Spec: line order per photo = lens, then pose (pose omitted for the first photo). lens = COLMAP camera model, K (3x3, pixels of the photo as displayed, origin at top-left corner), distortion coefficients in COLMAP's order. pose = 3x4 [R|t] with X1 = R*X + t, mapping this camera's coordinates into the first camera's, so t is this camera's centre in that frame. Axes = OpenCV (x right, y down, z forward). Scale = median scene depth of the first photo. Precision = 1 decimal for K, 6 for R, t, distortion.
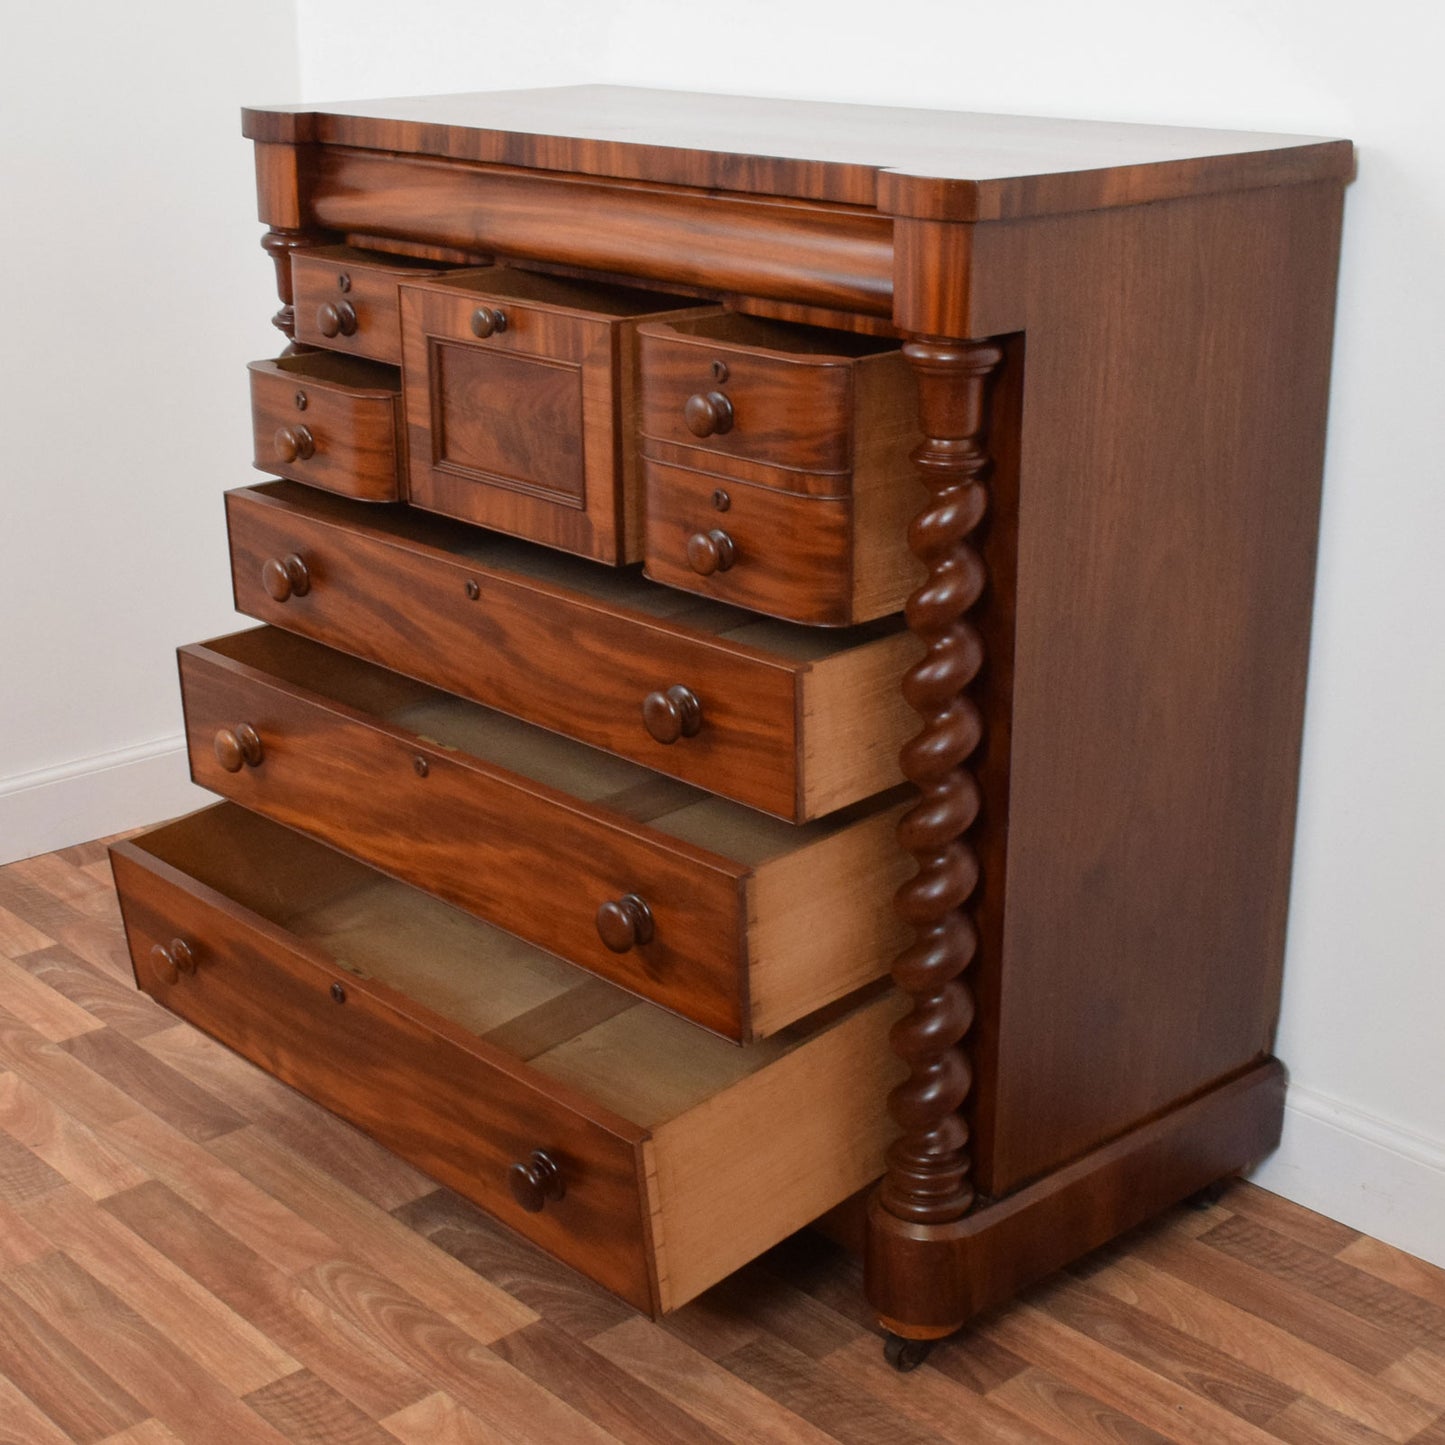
lens RADIAL K [[2321.9, 0, 715.0], [0, 2321.9, 686.3], [0, 0, 1]] dist [-0.005588, 0.000205]
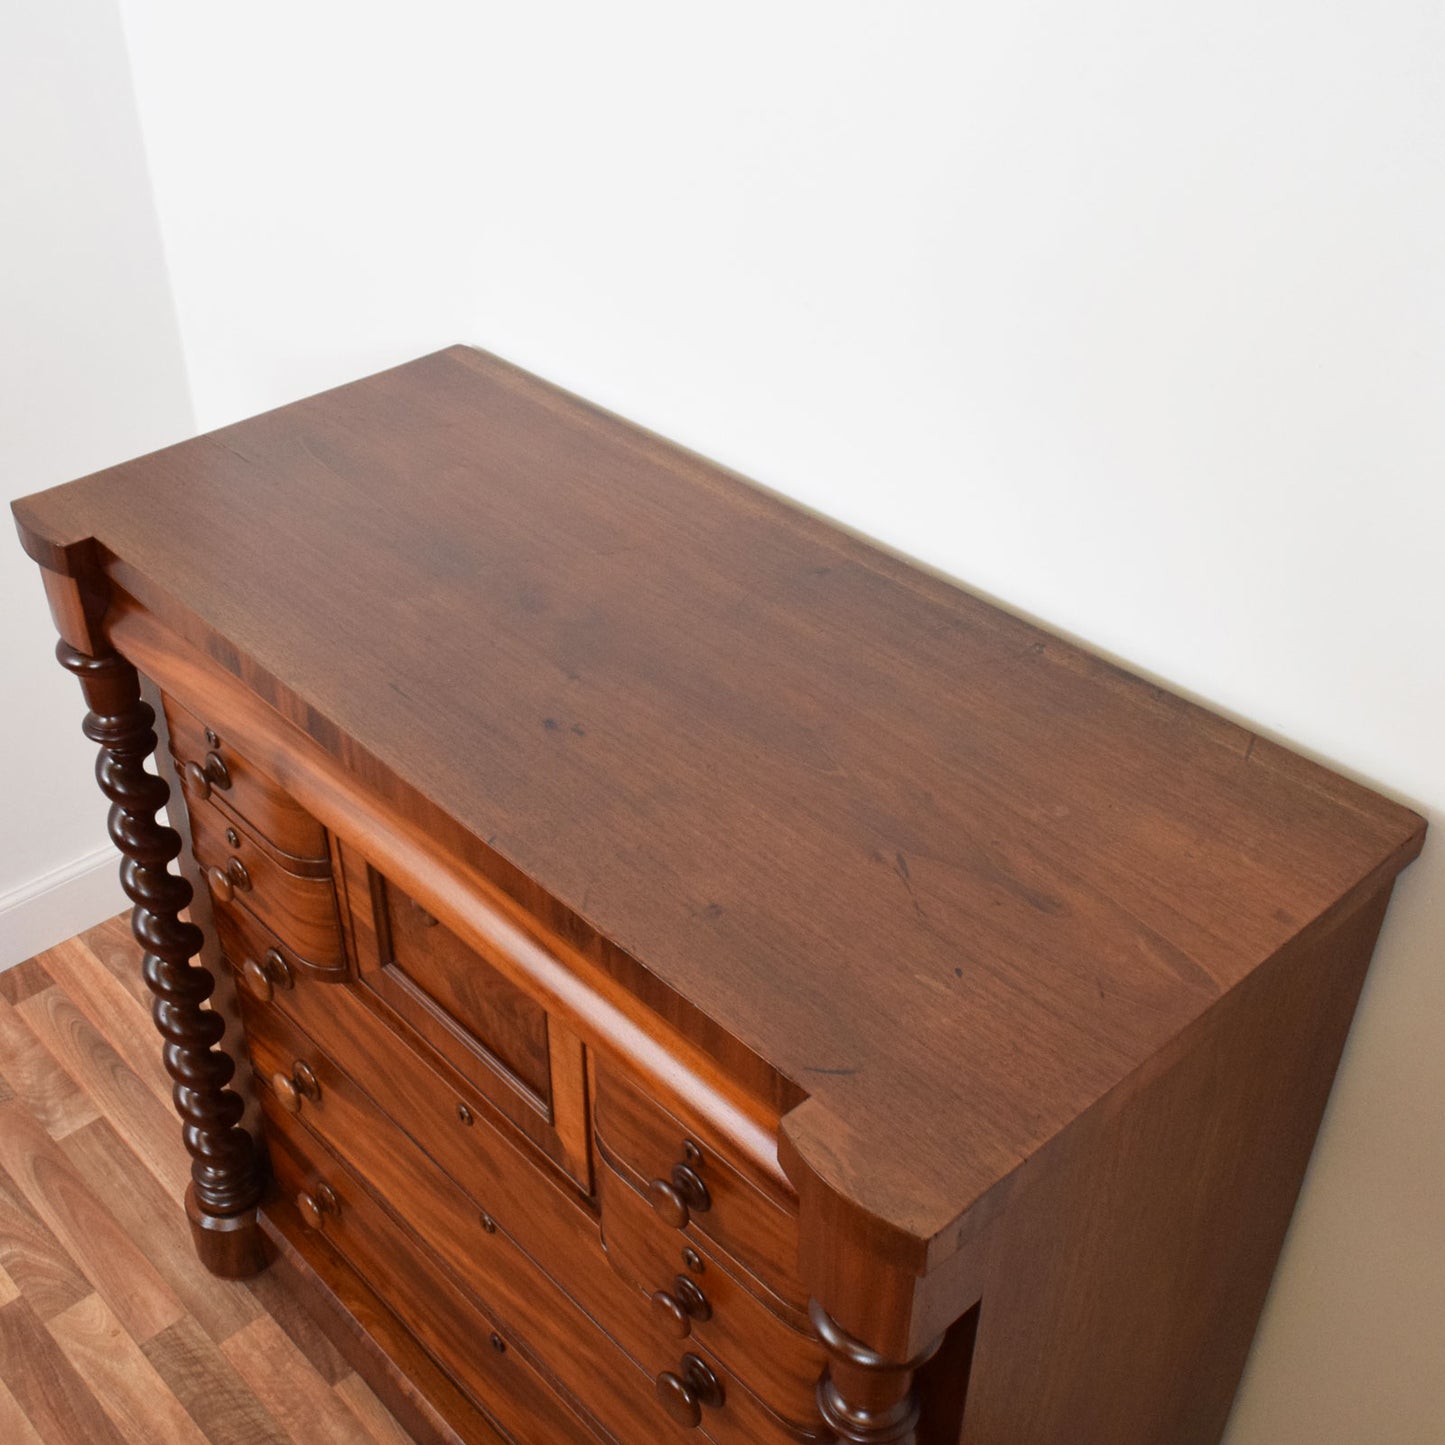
lens RADIAL K [[1730.9, 0, 652.0], [0, 1730.9, 720.1], [0, 0, 1]] dist [-0.011162, -0.009210]
pose [[0.999879, -0.004483, -0.014896, 0.034278], [0.008741, 0.954017, 0.299625, -0.400555], [0.012868, -0.299719, 0.953941, 0.449154]]
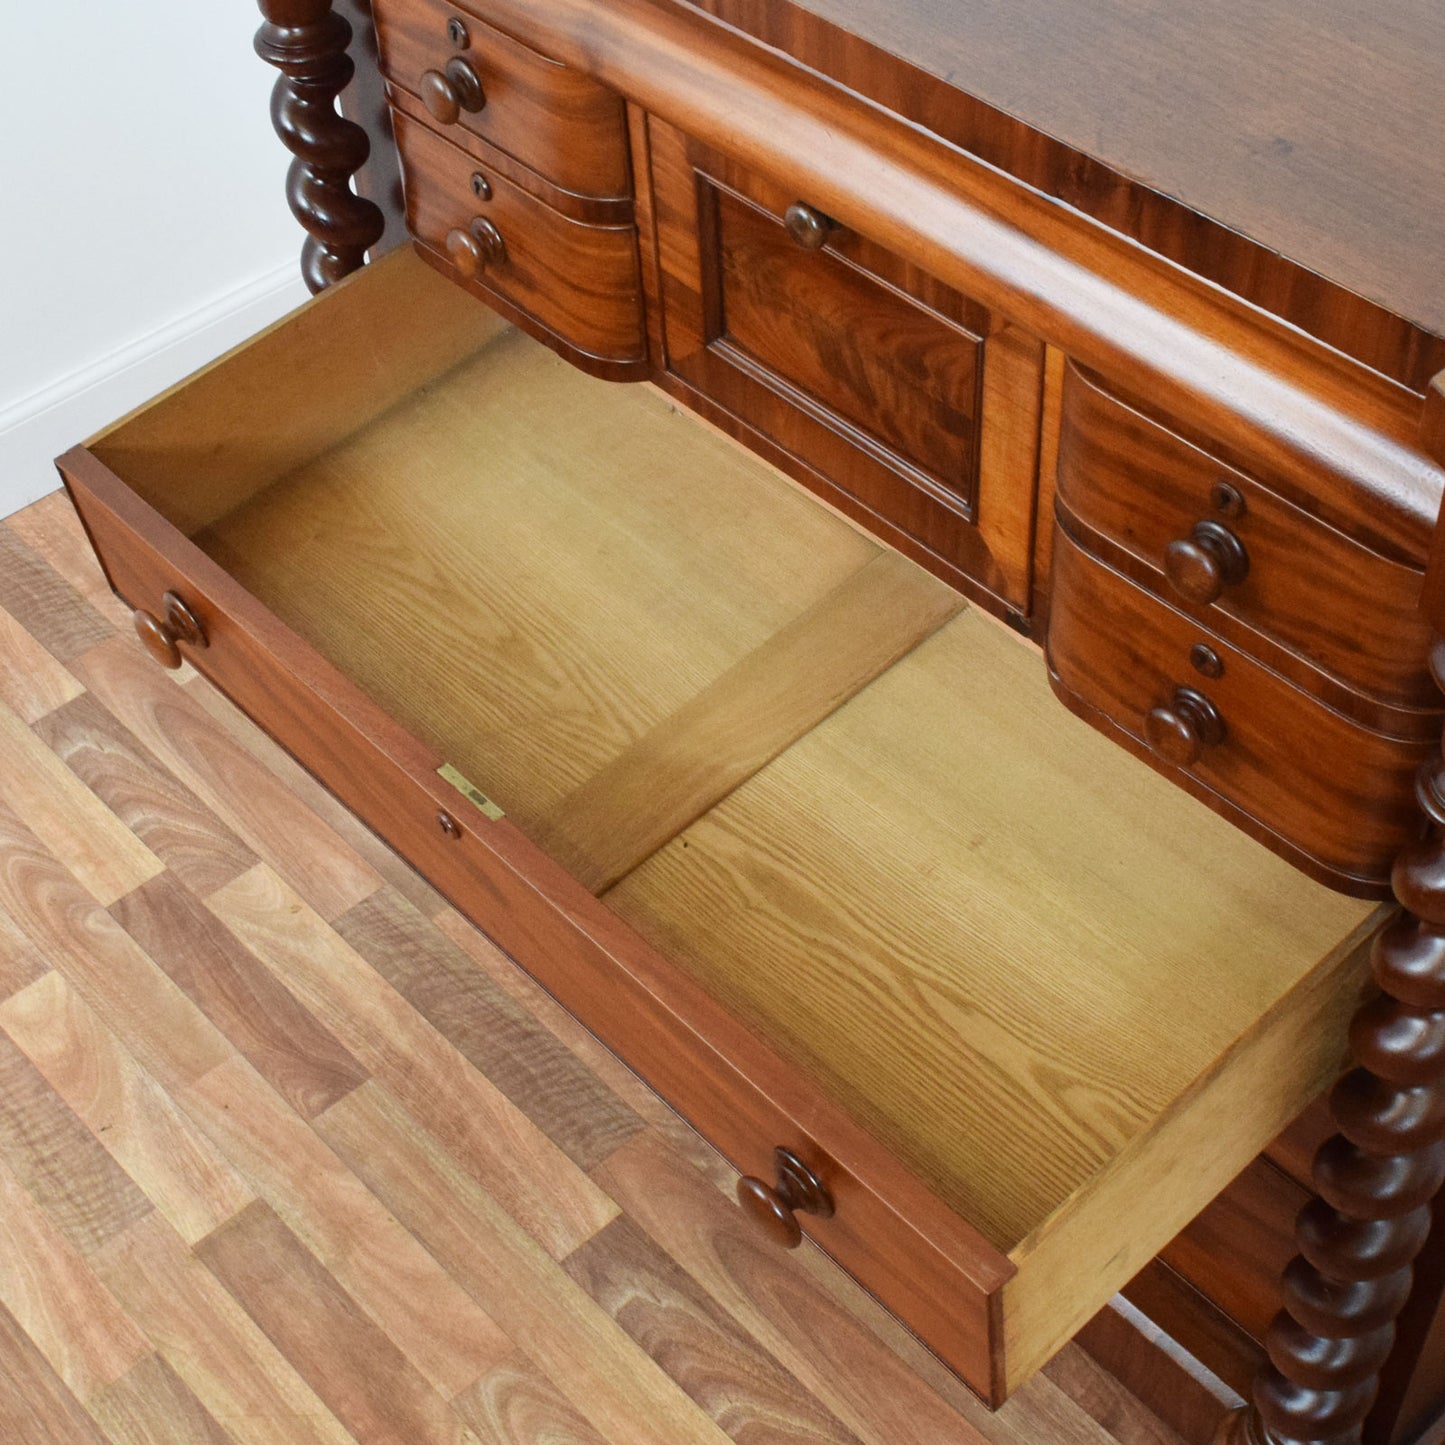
lens RADIAL K [[2335.2, 0, 722.5], [0, 2335.2, 722.5], [0, 0, 1]] dist [-0.014448, -0.032899]
pose [[0.998851, -0.028585, -0.038475, -0.053730], [0.043507, 0.877529, 0.477546, -0.332640], [0.020113, -0.478671, 0.877764, 0.422983]]
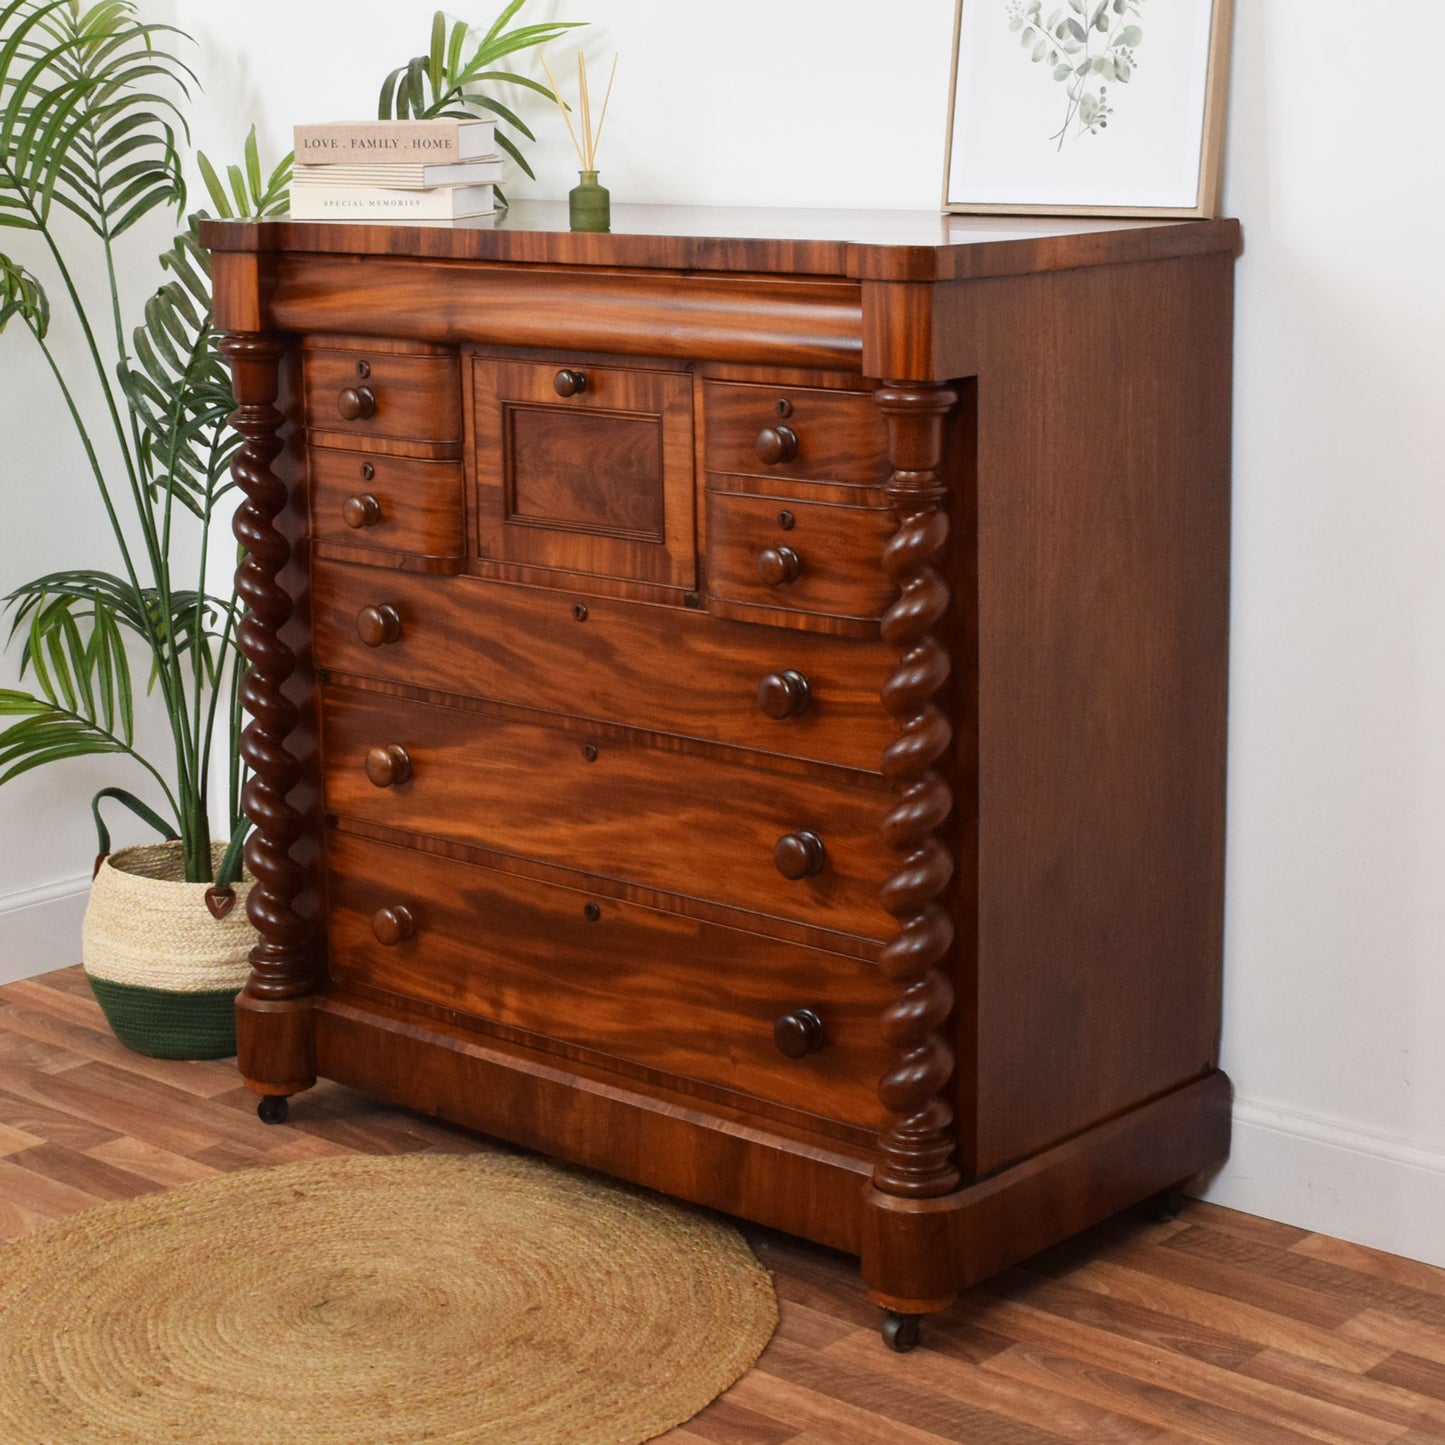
lens RADIAL K [[2934.4, 0, 723.6], [0, 2934.4, 625.4], [0, 0, 1]] dist [-0.023469, 0.006138]
pose [[0.995008, -0.030324, 0.095074, -0.111946], [0.042317, 0.991027, -0.126784, 0.124765], [-0.090376, 0.130174, 0.987364, -0.347821]]
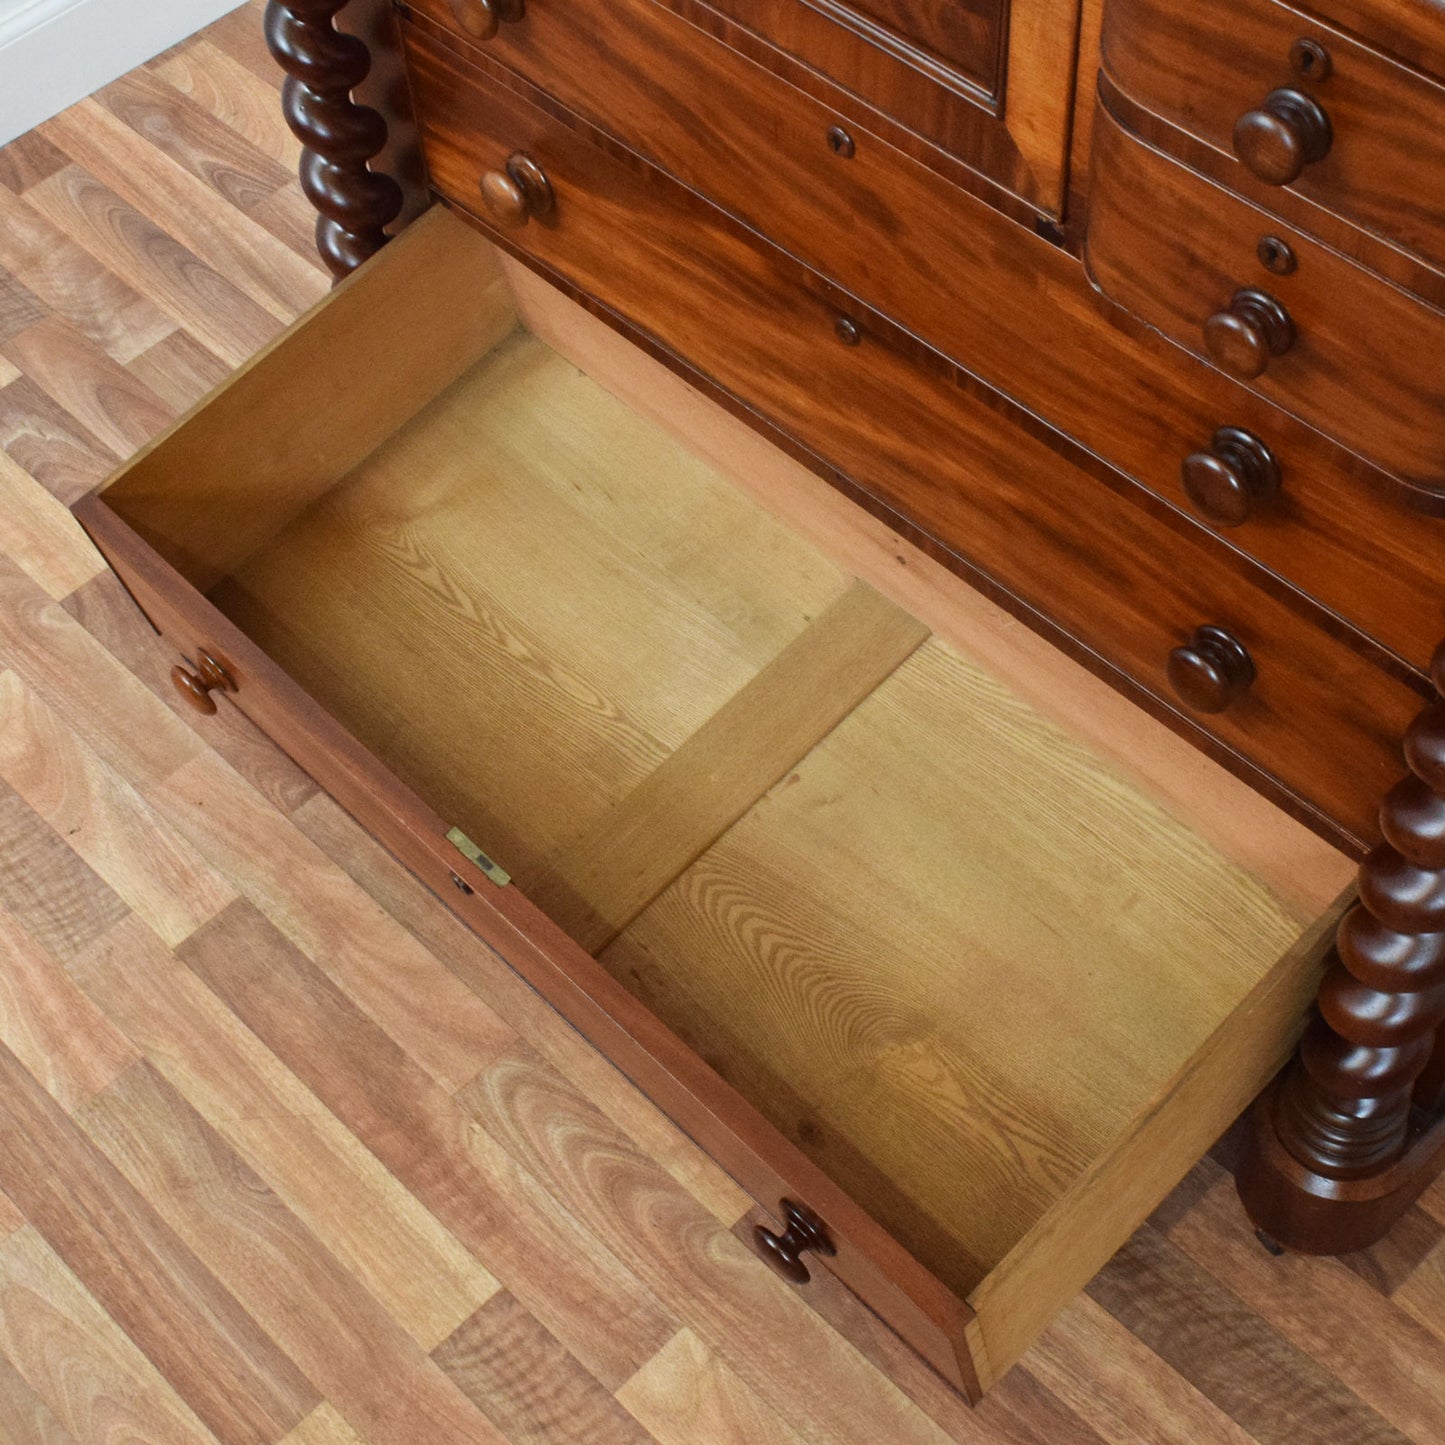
lens RADIAL K [[2287.7, 0, 743.9], [0, 2287.7, 721.6], [0, 0, 1]] dist [-0.016018, -0.016993]
pose [[0.997998, -0.061630, -0.014197, -0.070845], [0.058146, 0.805854, 0.589252, -0.288313], [-0.024875, -0.588898, 0.807824, 0.472809]]
